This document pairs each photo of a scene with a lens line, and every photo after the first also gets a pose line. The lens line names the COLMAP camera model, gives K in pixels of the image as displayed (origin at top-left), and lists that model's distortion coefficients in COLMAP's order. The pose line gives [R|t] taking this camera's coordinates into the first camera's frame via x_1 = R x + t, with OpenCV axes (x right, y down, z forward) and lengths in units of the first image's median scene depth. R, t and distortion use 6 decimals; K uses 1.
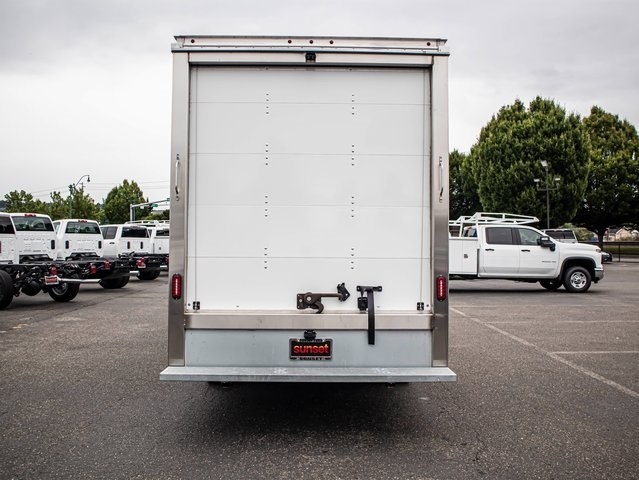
lens RADIAL K [[591.1, 0, 339.9], [0, 591.1, 239.9], [0, 0, 1]] dist [-0.063854, 0.004787]
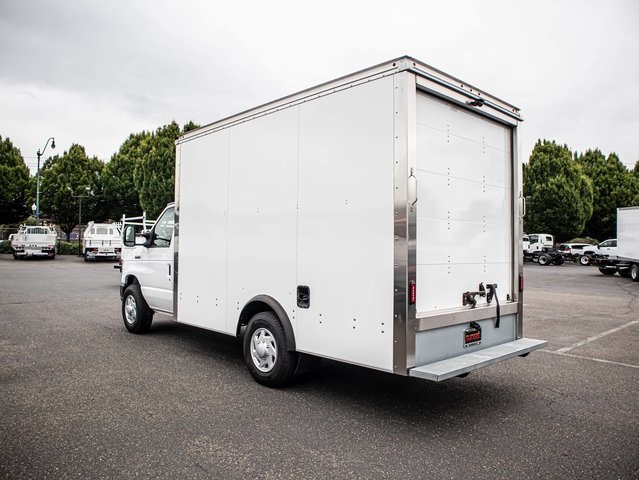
lens RADIAL K [[498.5, 0, 319.5], [0, 498.5, 240.0], [0, 0, 1]] dist [-0.123842, 0.077422]
pose [[0.753193, 0.016142, 0.657601, -0.967701], [-0.018517, 0.999823, -0.003334, -0.009884], [-0.657539, -0.009665, 0.753359, 0.428661]]
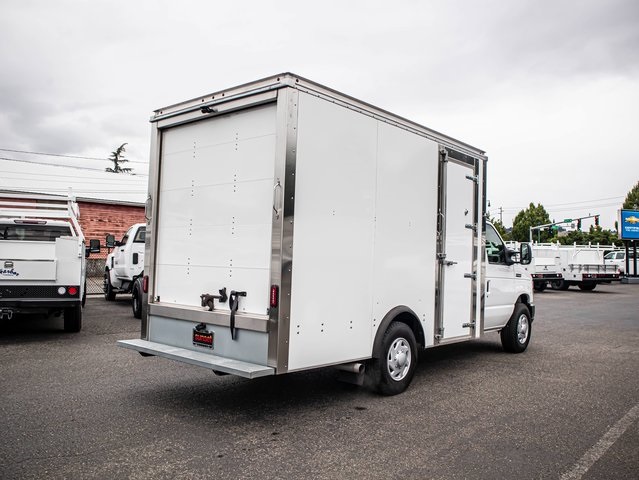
lens RADIAL K [[591.1, 0, 339.9], [0, 591.1, 239.9], [0, 0, 1]] dist [-0.063854, 0.004787]
pose [[0.726015, -0.012736, -0.687560, 1.029653], [-0.014079, 0.999344, -0.033378, 0.011434], [0.687534, 0.033913, 0.725360, 0.272909]]
